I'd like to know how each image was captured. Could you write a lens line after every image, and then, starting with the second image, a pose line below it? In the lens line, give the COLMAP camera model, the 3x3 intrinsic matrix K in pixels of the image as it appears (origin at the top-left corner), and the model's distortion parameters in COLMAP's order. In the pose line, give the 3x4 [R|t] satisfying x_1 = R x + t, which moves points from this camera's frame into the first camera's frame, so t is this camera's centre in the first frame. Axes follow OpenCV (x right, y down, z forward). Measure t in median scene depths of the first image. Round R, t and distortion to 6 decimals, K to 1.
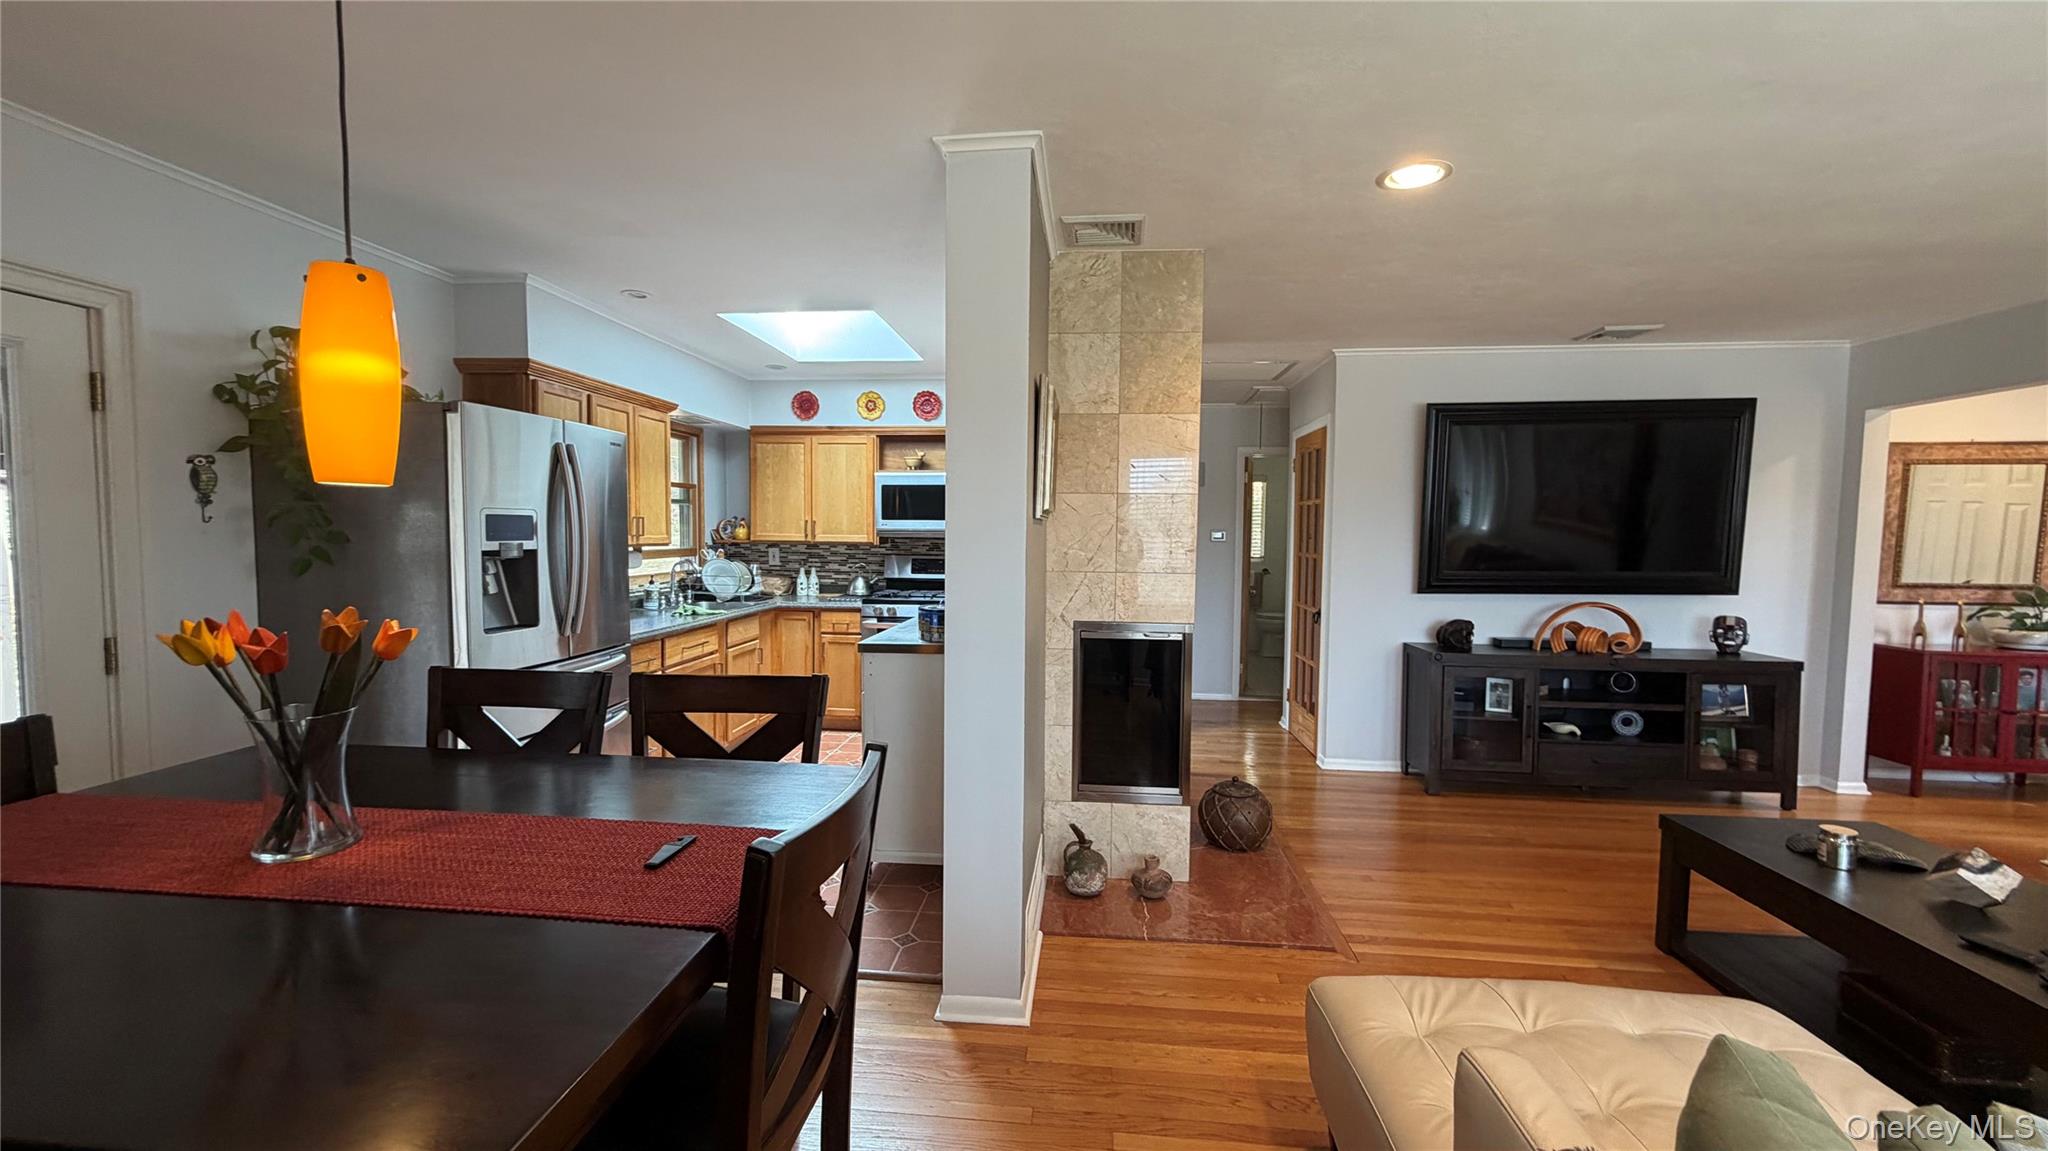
lens RADIAL K [[810.3, 0, 1016.7], [0, 810.3, 574.9], [0, 0, 1]] dist [0.001941, 0.000029]
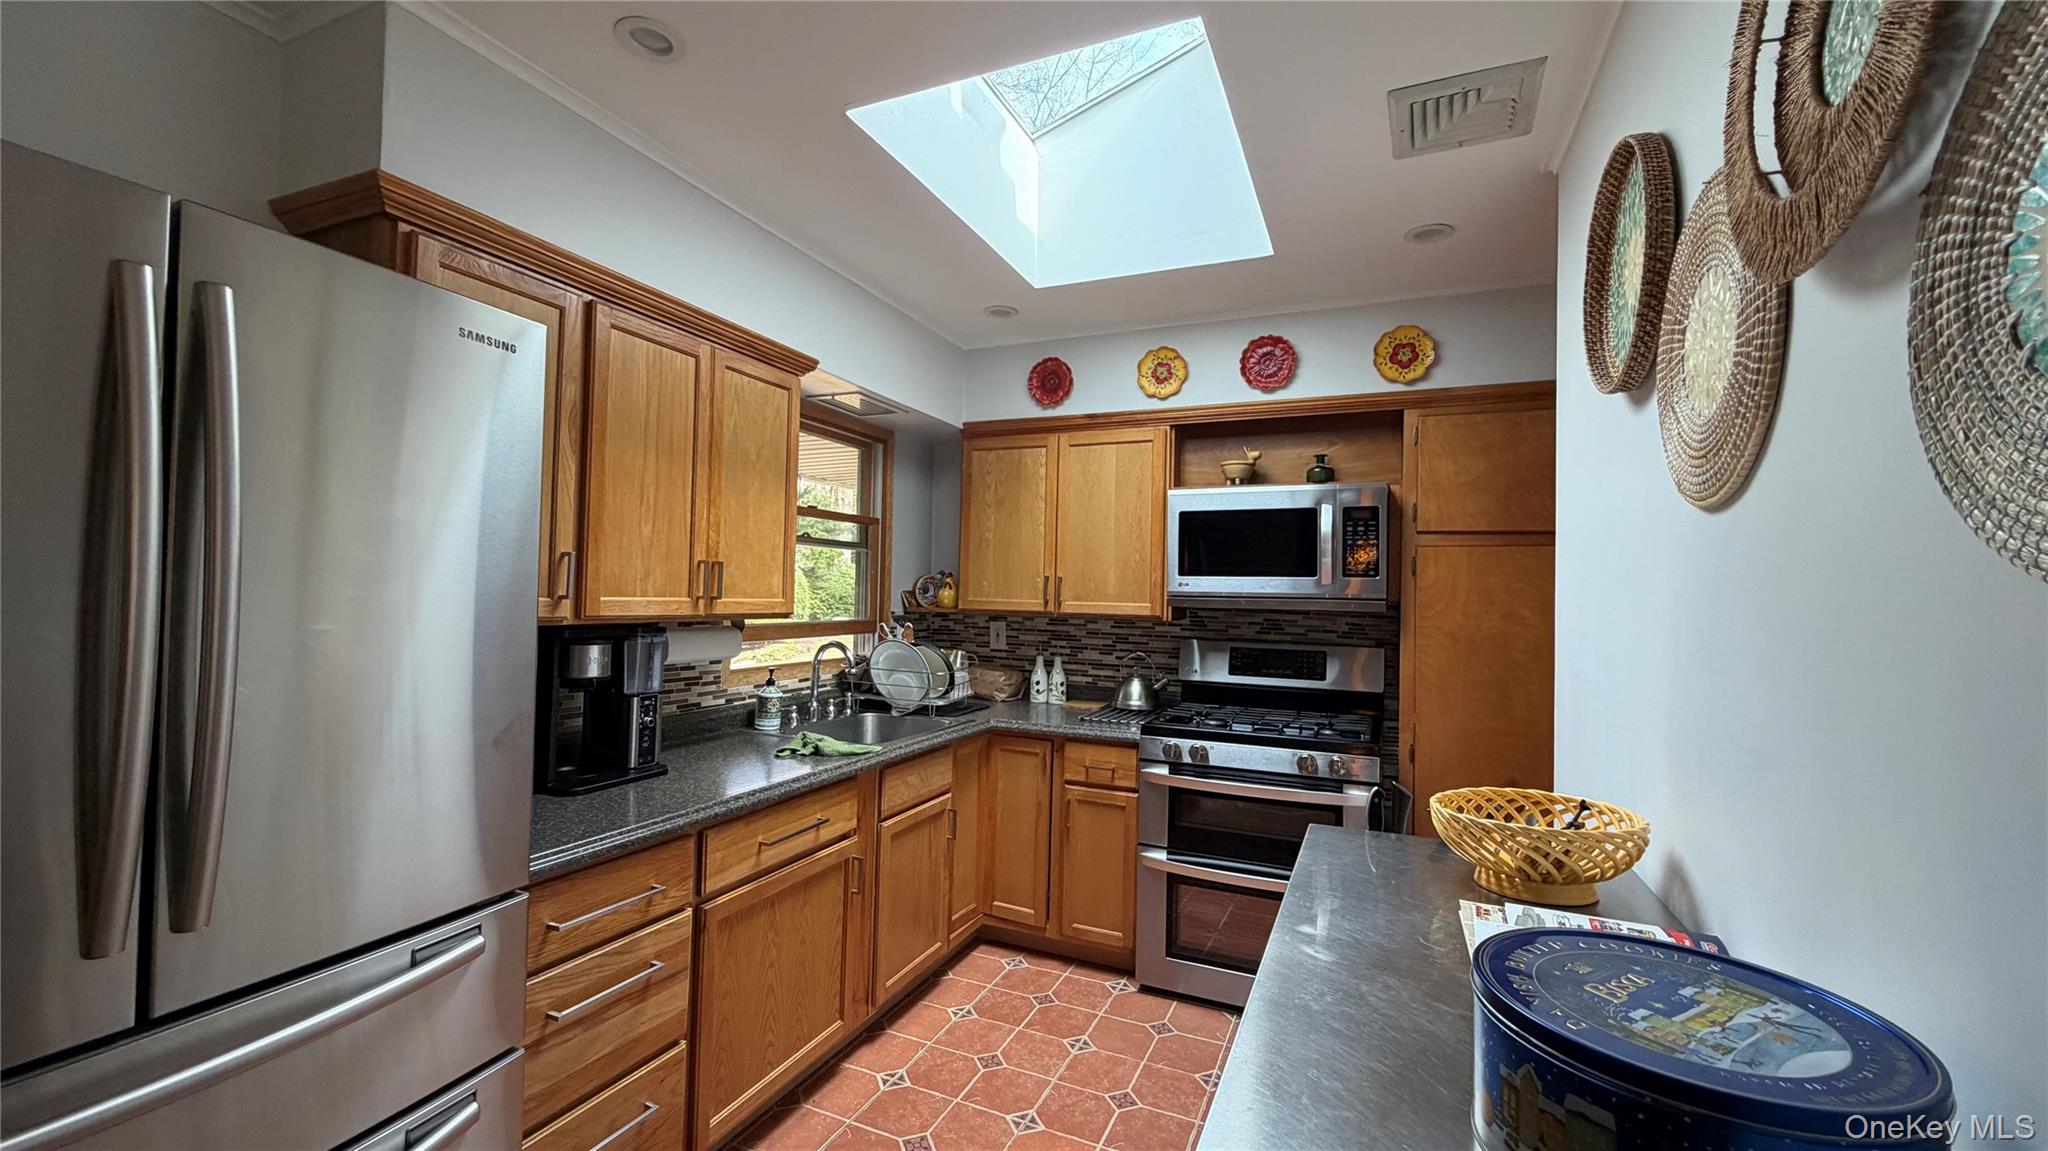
lens RADIAL K [[810.3, 0, 1021.9], [0, 810.3, 575.5], [0, 0, 1]] dist [0.001941, 0.000029]
pose [[0.949849, 0.003975, -0.312683, -0.095349], [-0.029763, 0.996529, -0.077743, -0.022364], [0.311288, 0.083151, 0.946671, 0.447380]]
